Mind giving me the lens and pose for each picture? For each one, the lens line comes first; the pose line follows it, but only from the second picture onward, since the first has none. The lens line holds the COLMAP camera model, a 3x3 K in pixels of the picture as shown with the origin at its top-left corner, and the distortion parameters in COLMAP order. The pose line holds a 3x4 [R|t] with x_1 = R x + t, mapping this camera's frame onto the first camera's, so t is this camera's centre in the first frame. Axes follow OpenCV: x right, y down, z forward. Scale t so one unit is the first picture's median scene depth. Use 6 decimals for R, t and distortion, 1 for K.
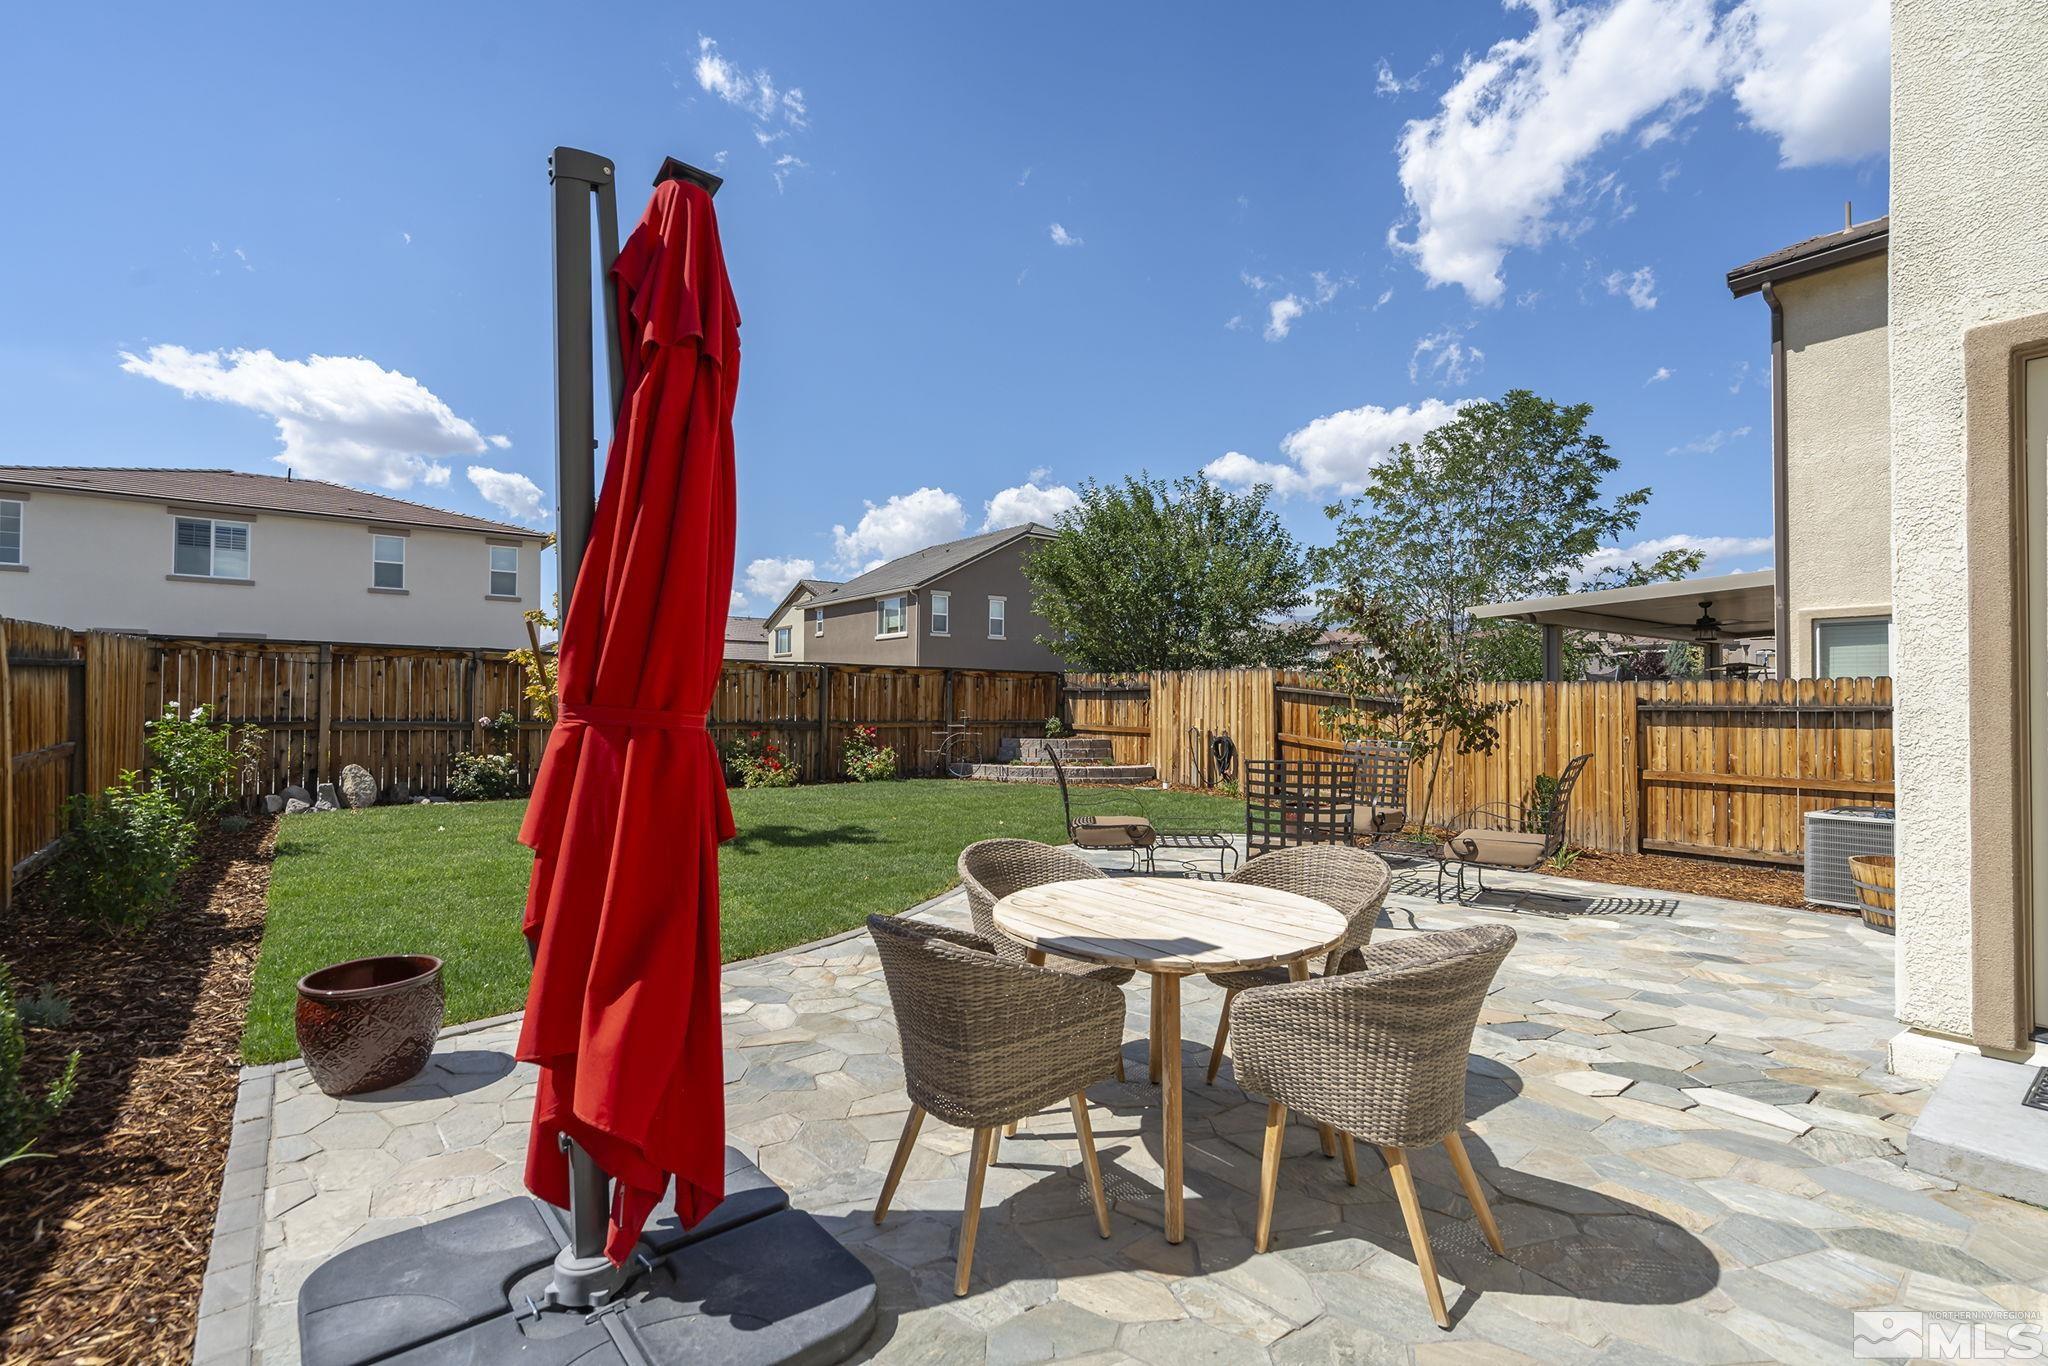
lens RADIAL K [[915.2, 0, 1020.3], [0, 915.2, 690.0], [0, 0, 1]] dist [-0.003307, 0.000571]
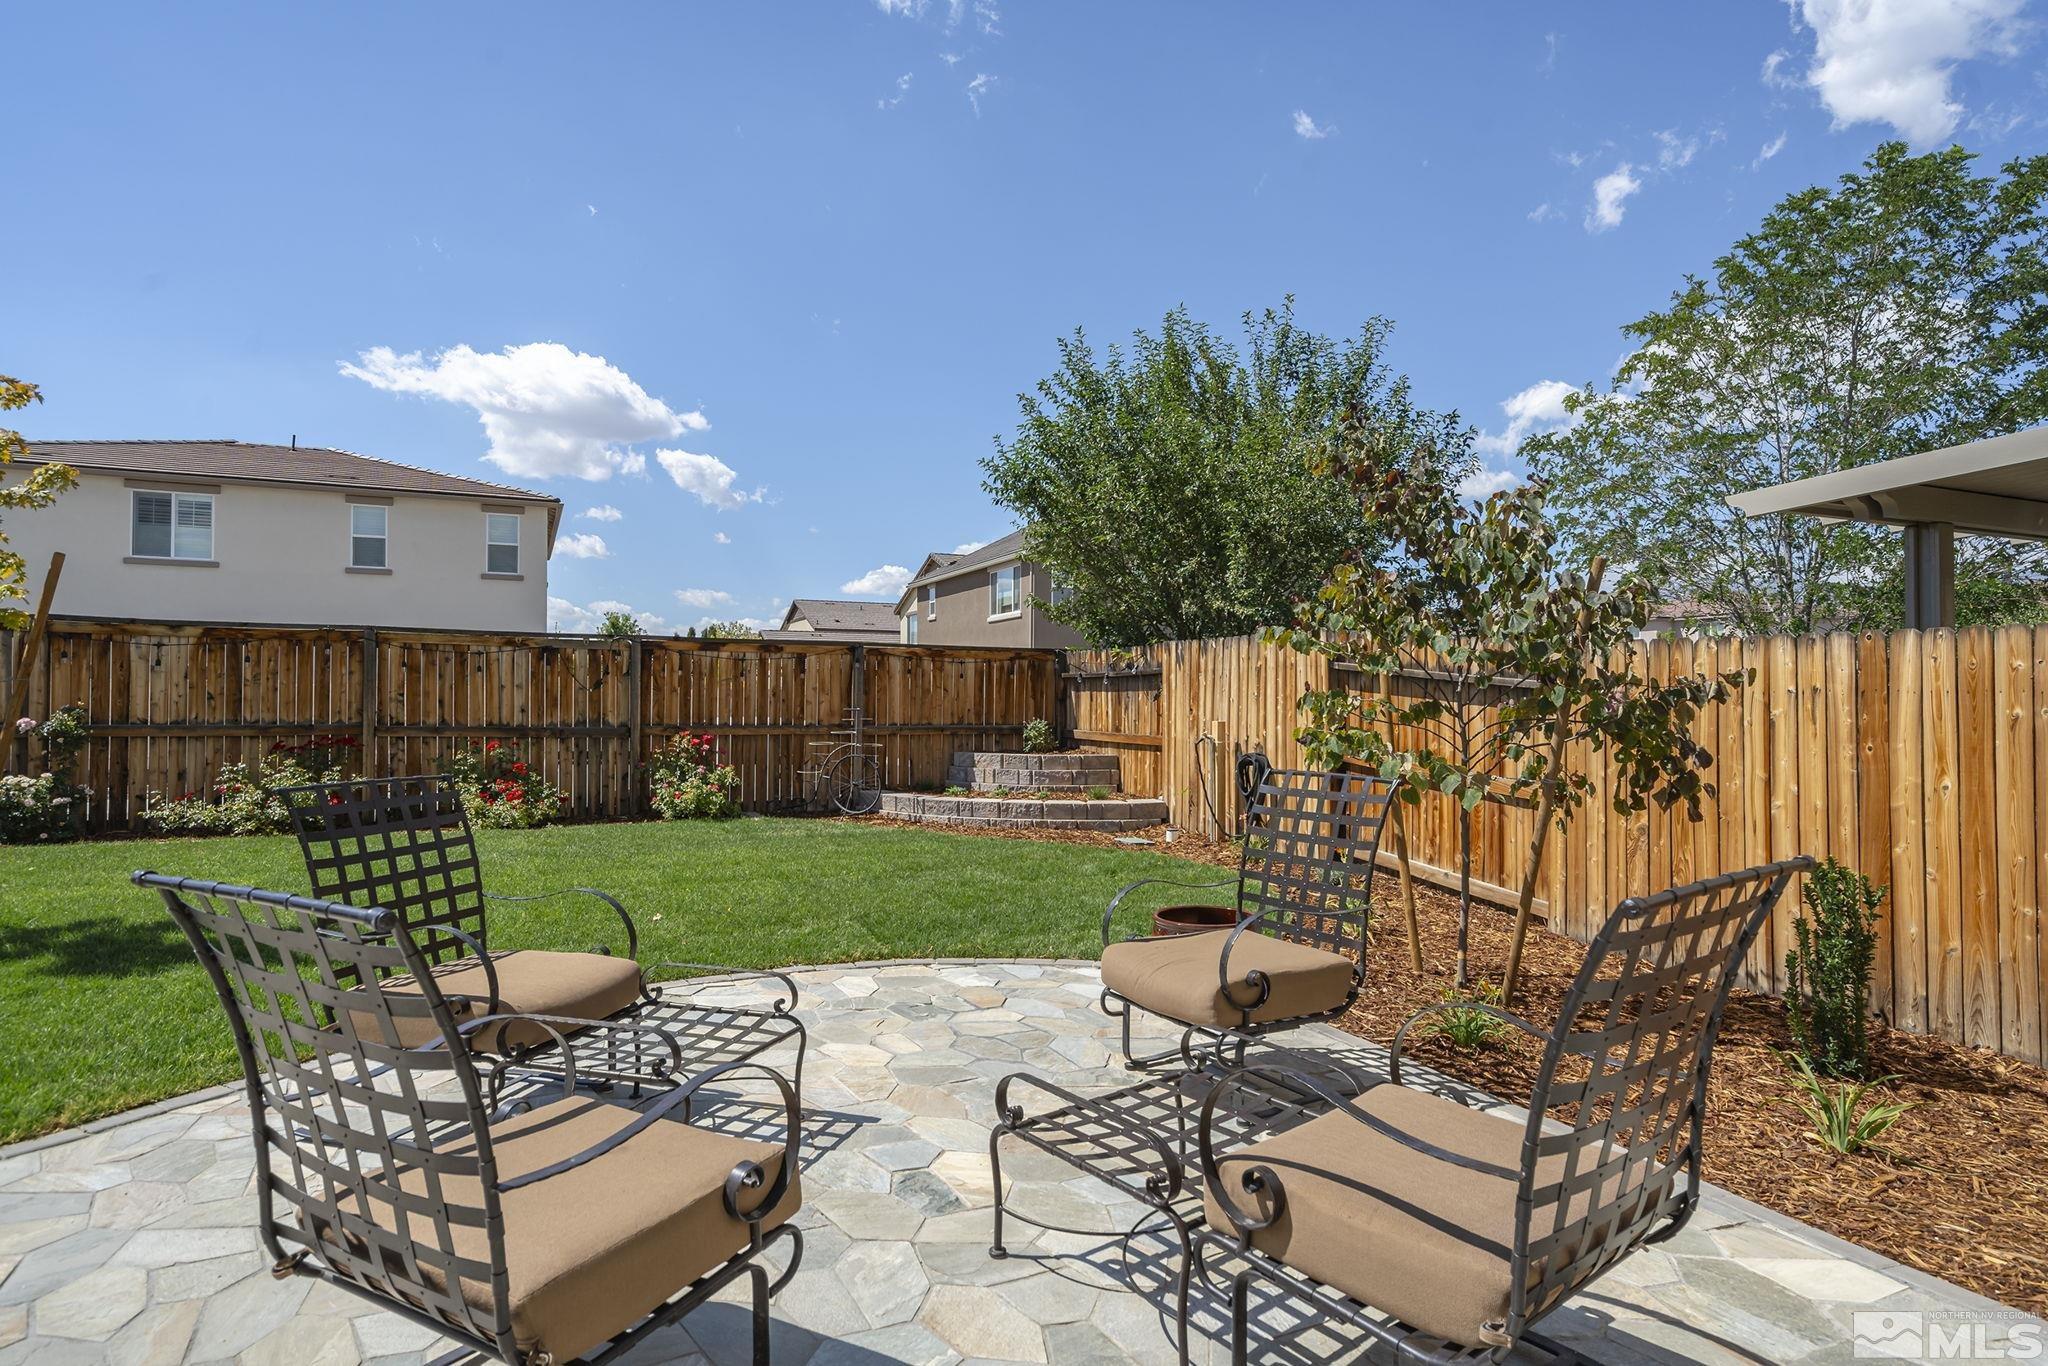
lens RADIAL K [[1079.0, 0, 1021.1], [0, 1079.0, 685.3], [0, 0, 1]] dist [0.001780, 0.001588]
pose [[0.974067, -0.006682, -0.226162, 0.201969], [0.005754, 0.999972, -0.004762, 0.009902], [0.226188, 0.003337, 0.974078, 0.279234]]
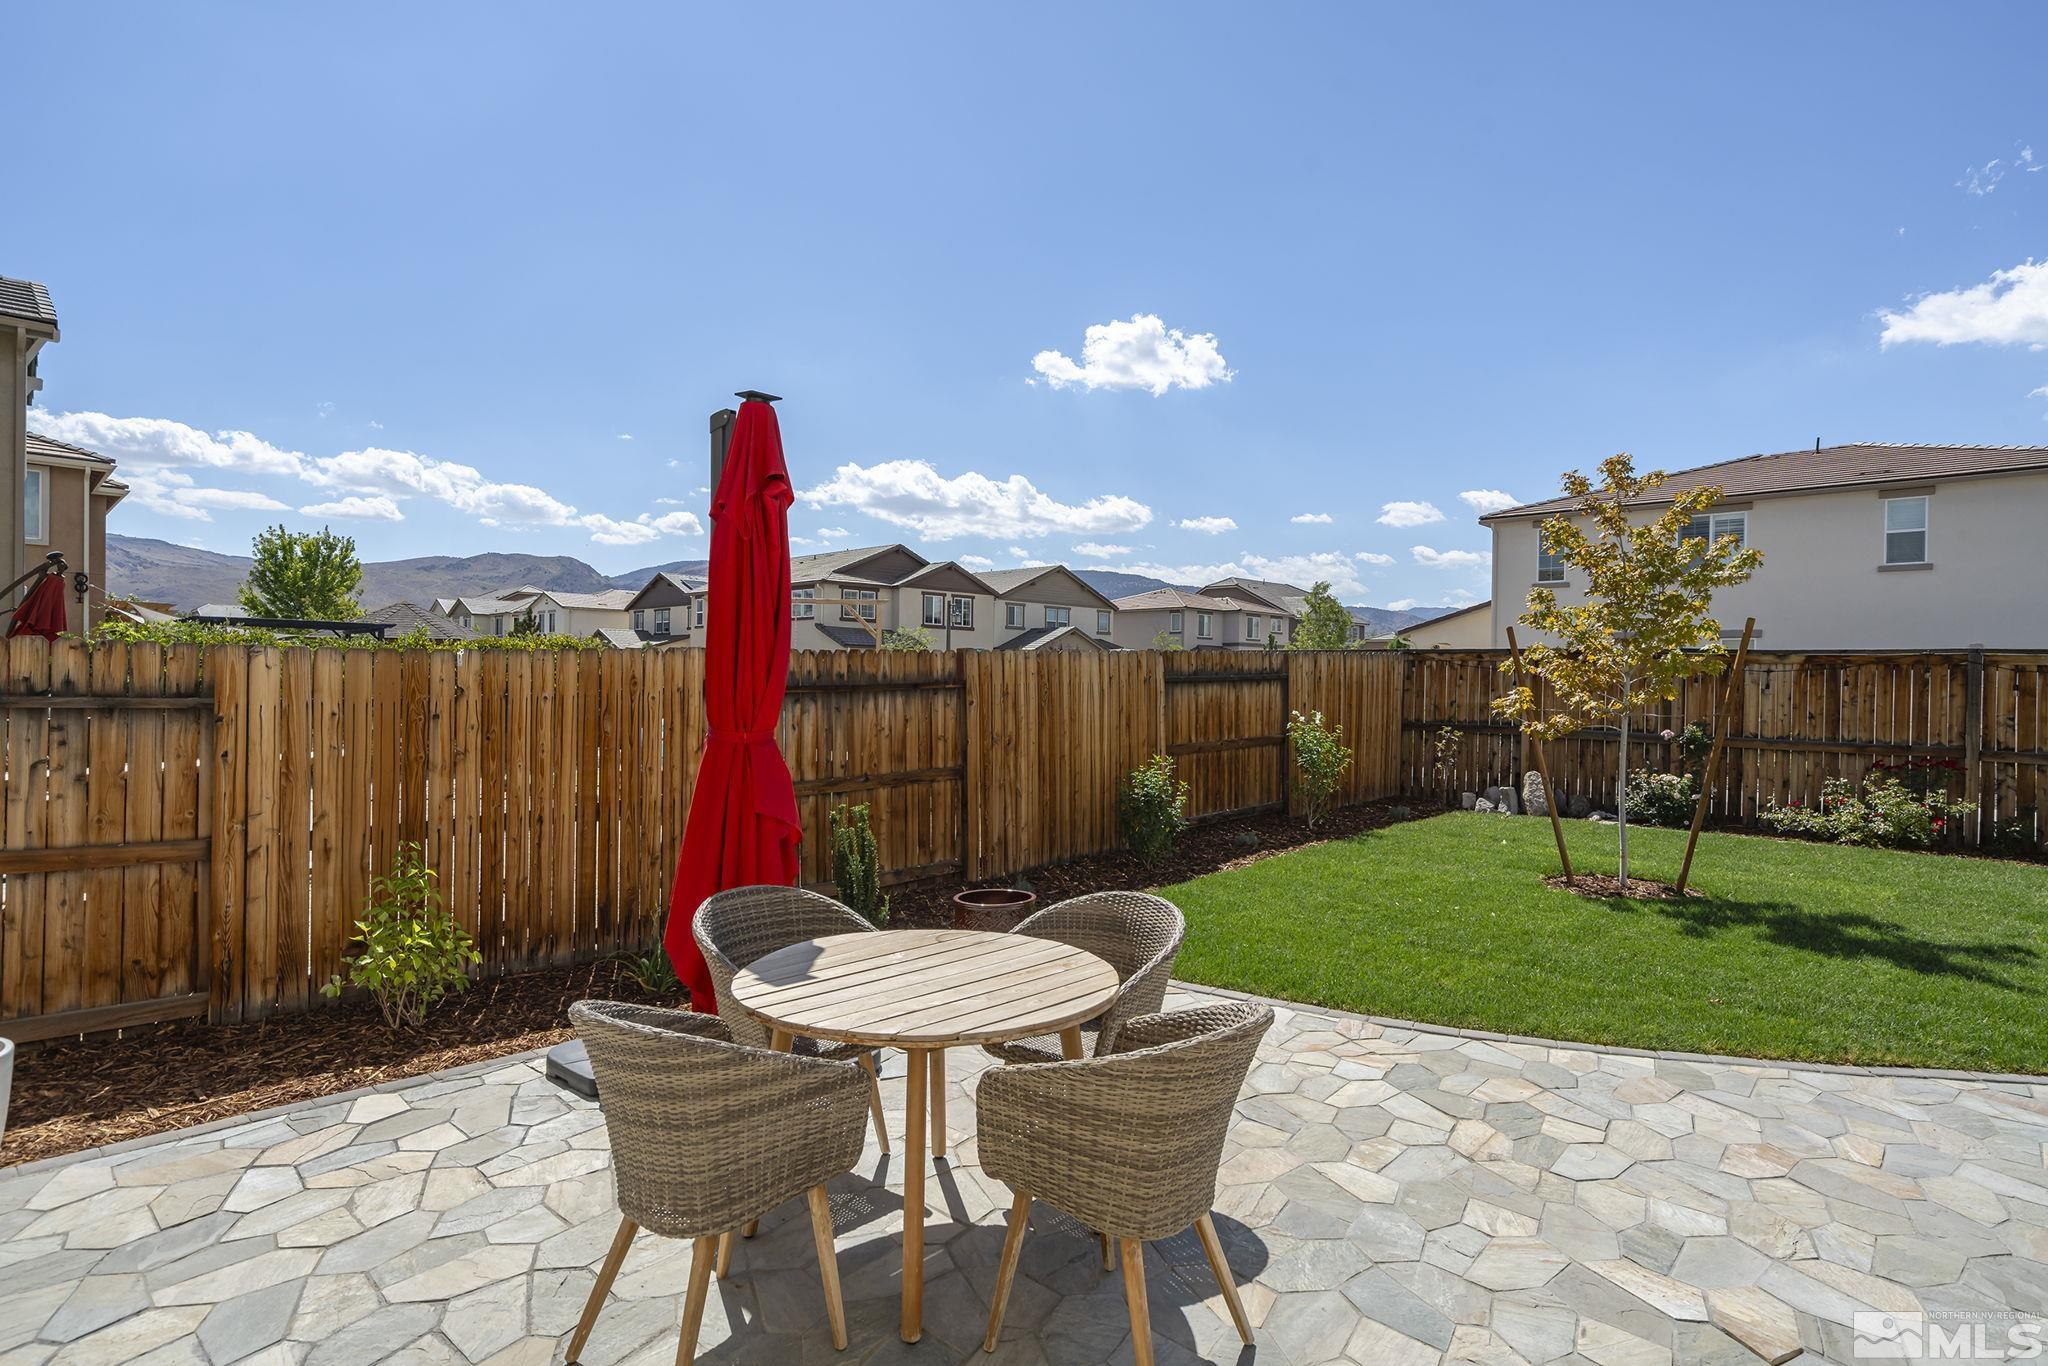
lens RADIAL K [[1079.0, 0, 1021.1], [0, 1079.0, 685.3], [0, 0, 1]] dist [0.001780, 0.001588]
pose [[0.138450, 0.002067, -0.990367, 0.230669], [-0.002096, 0.999996, 0.001794, -0.008679], [0.990367, 0.001827, 0.138454, 0.177305]]
